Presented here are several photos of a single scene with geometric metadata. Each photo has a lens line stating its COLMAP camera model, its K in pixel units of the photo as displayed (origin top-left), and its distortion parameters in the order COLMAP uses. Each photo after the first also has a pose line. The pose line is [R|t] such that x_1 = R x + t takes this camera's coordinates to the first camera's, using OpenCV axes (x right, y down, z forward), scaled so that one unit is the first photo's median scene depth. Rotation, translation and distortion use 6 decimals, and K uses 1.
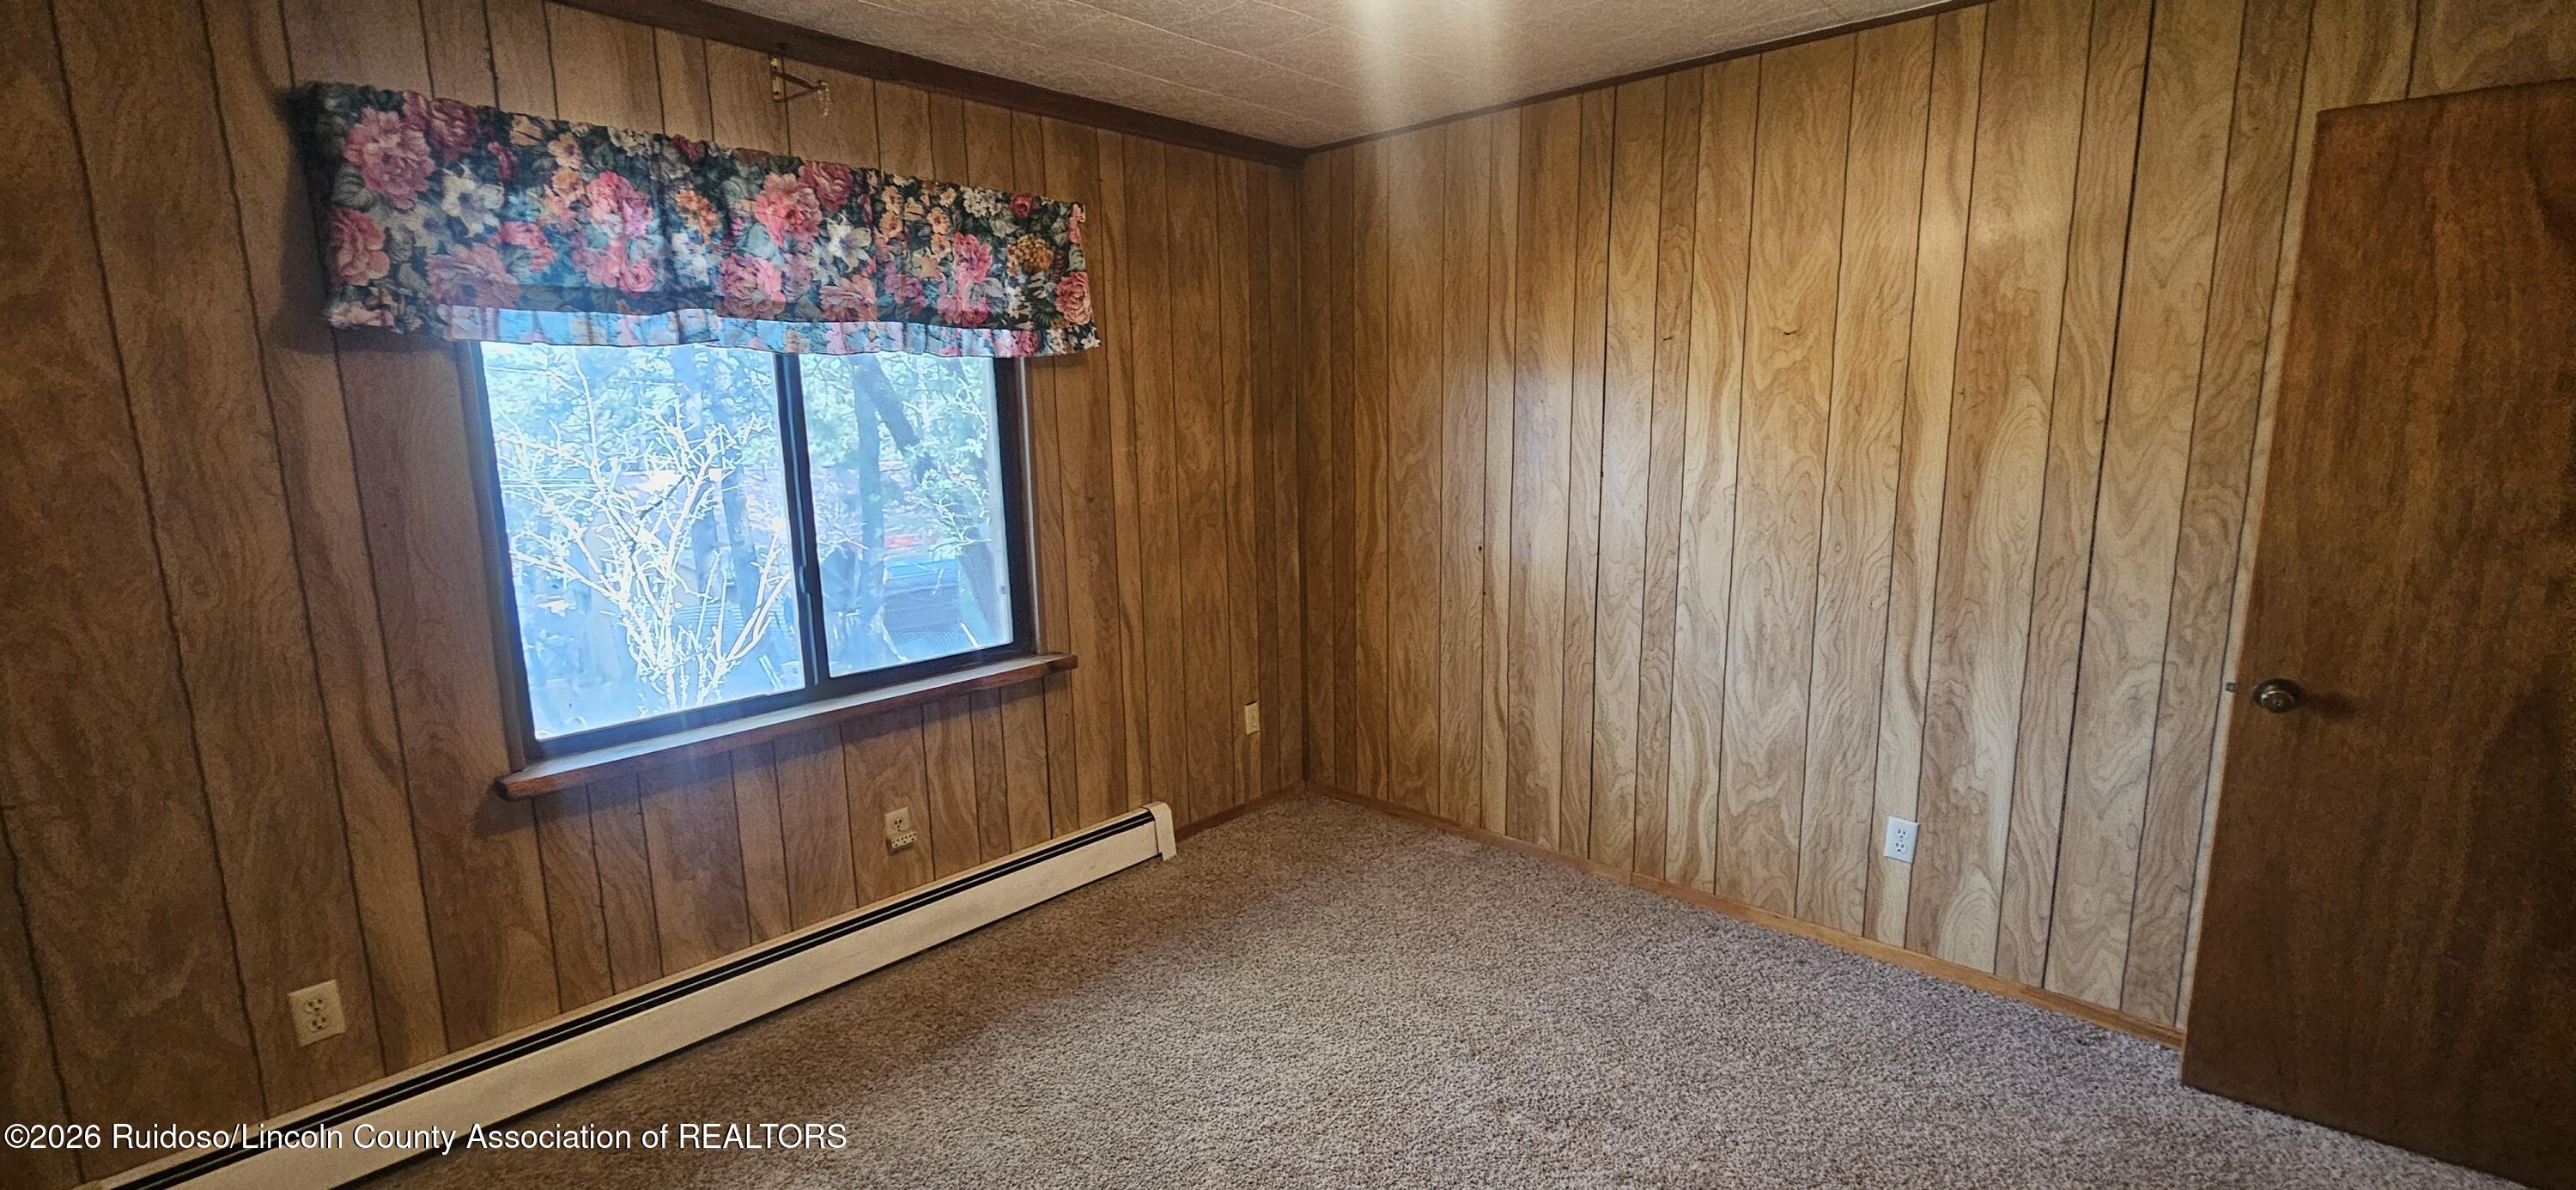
lens RADIAL K [[1054.9, 0, 1311.9], [0, 1054.9, 598.5], [0, 0, 1]] dist [0.000667, 0.000053]
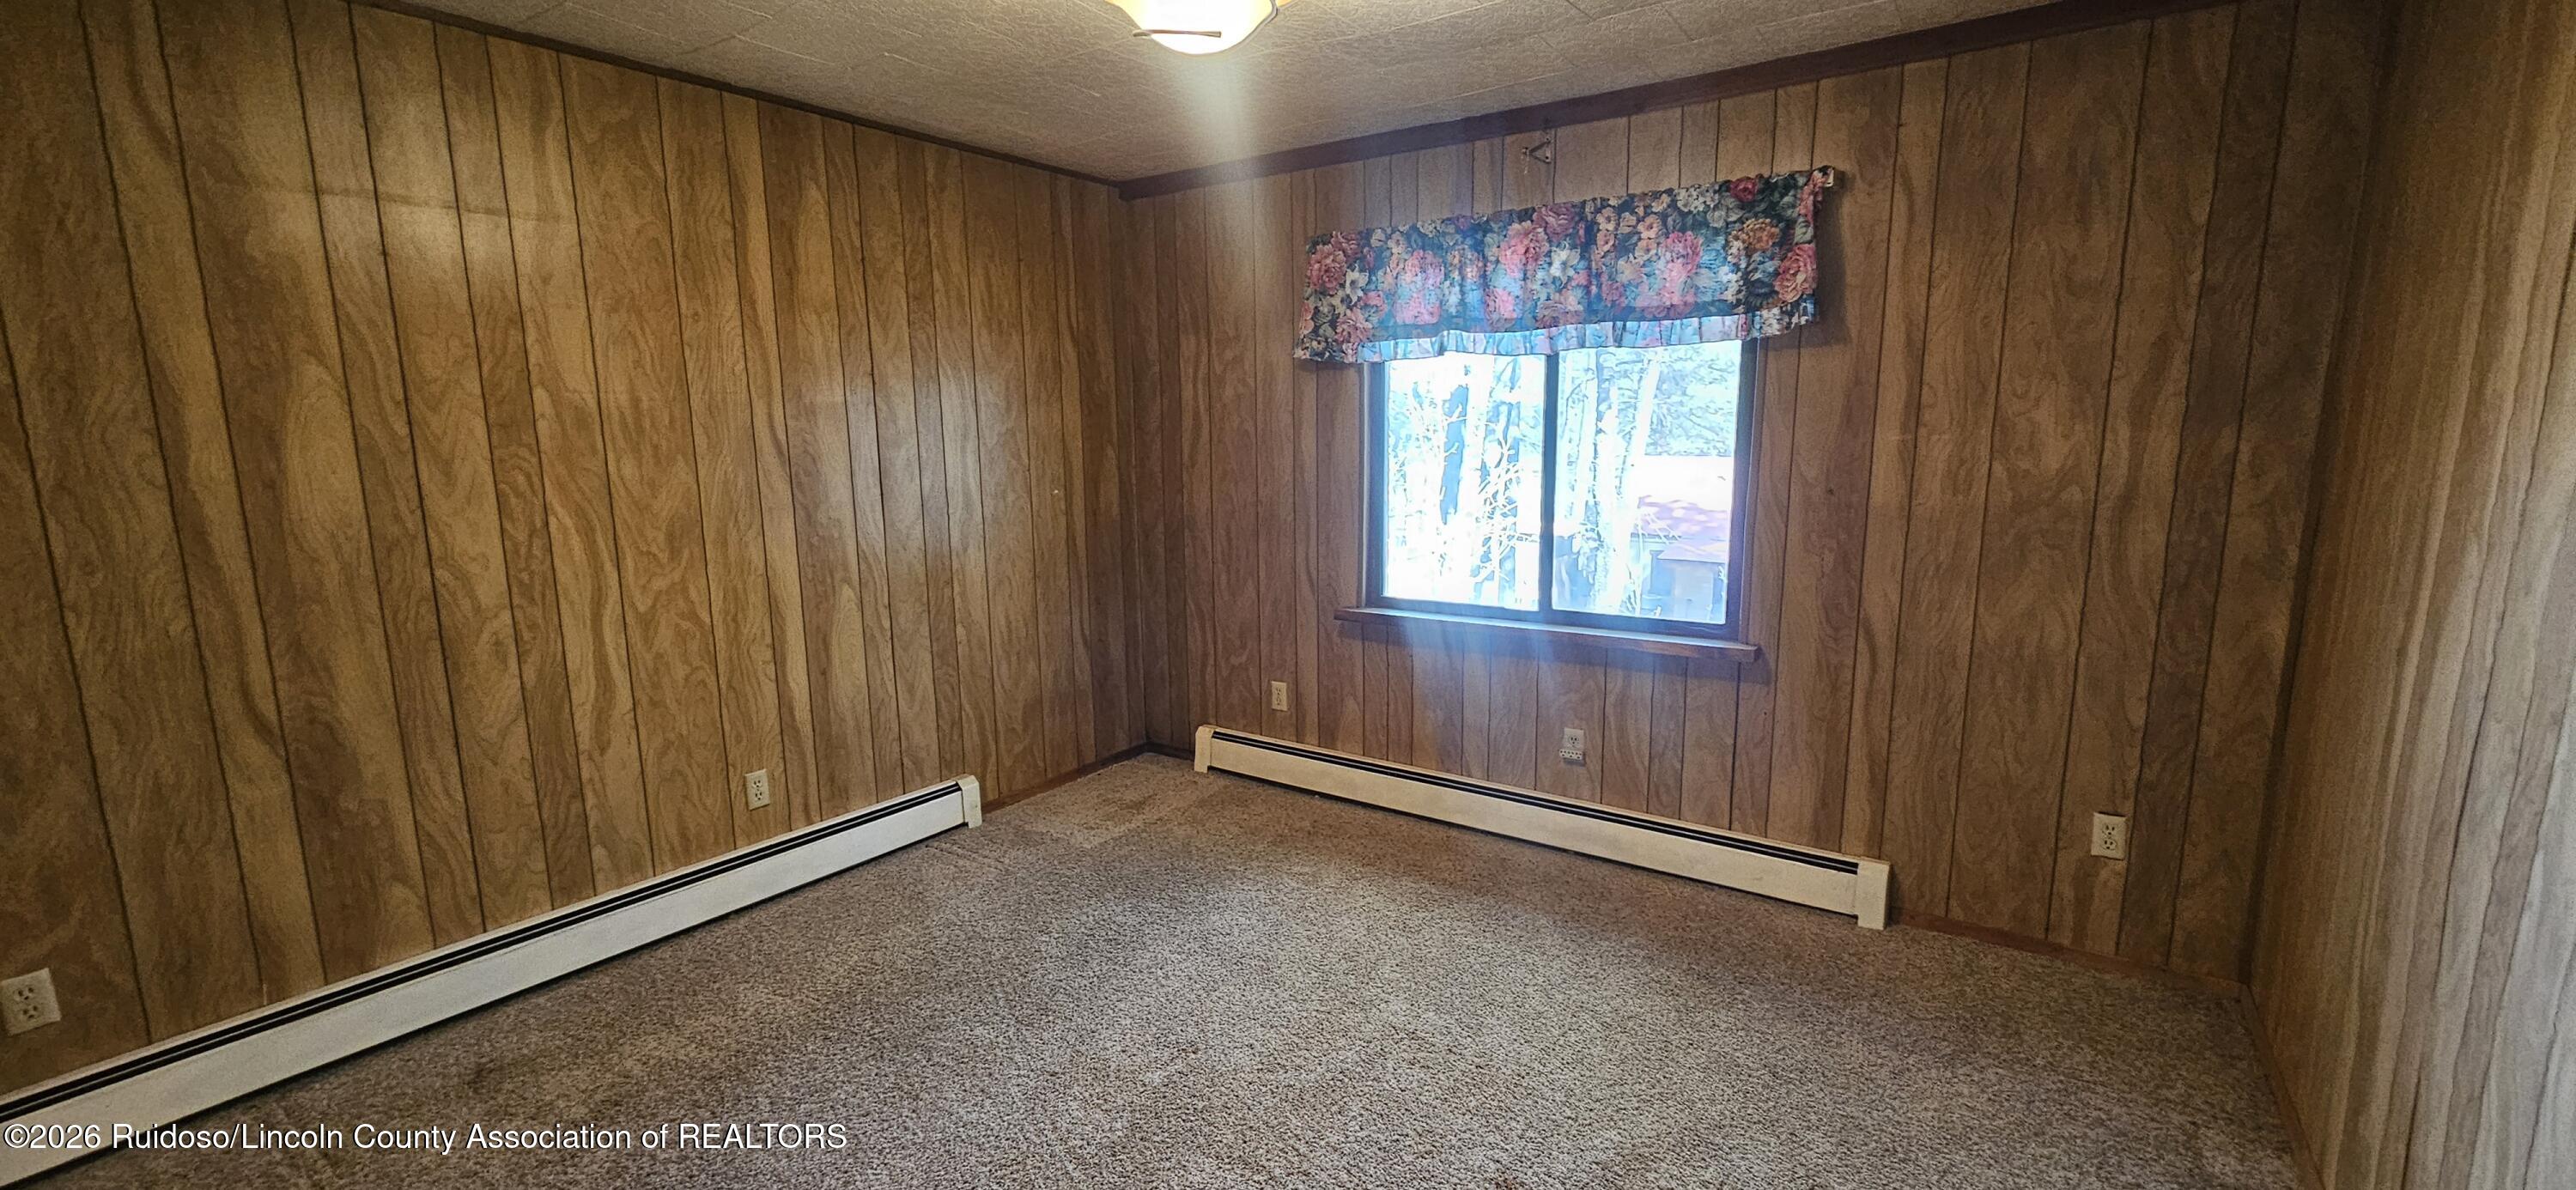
lens RADIAL K [[1054.9, 0, 1308.9], [0, 1054.9, 602.2], [0, 0, 1]] dist [0.000667, 0.000053]
pose [[0.129714, 0.173642, -0.976229, 0.746690], [-0.166160, 0.974431, 0.151244, -0.075673], [0.977530, 0.142592, 0.155250, 0.513206]]
